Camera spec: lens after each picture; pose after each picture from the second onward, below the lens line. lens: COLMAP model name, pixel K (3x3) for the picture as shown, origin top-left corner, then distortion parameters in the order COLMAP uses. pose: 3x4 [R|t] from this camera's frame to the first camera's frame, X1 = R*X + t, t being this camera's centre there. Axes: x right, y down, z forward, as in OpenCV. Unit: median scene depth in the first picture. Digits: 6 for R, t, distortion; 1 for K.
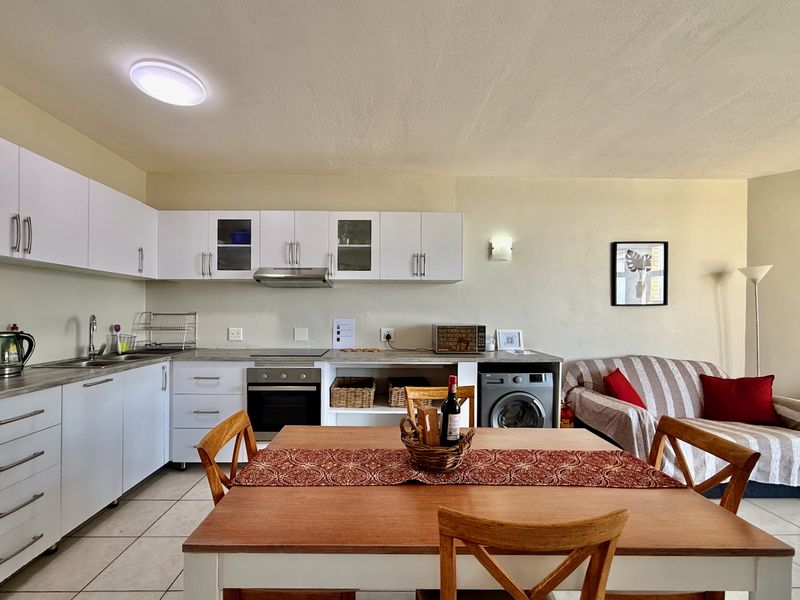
lens RADIAL K [[341.1, 0, 371.8], [0, 341.1, 311.4], [0, 0, 1]] dist [-0.002209, -0.000781]
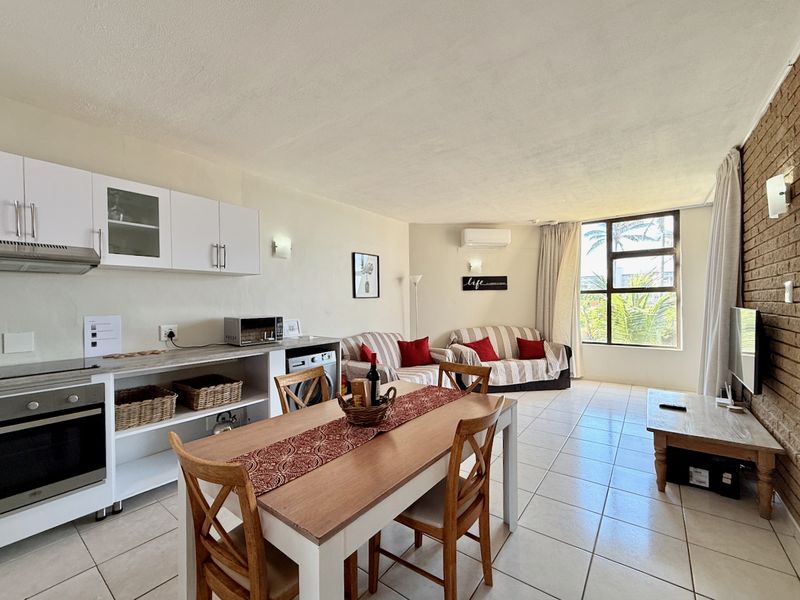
lens RADIAL K [[324.1, 0, 395.2], [0, 324.1, 299.2], [0, 0, 1]] dist [0.000294, -0.000096]
pose [[0.632965, -0.004163, 0.774169, -0.252263], [0.010741, 0.999937, -0.003406, -0.006848], [-0.774106, 0.010472, 0.632970, 0.041428]]
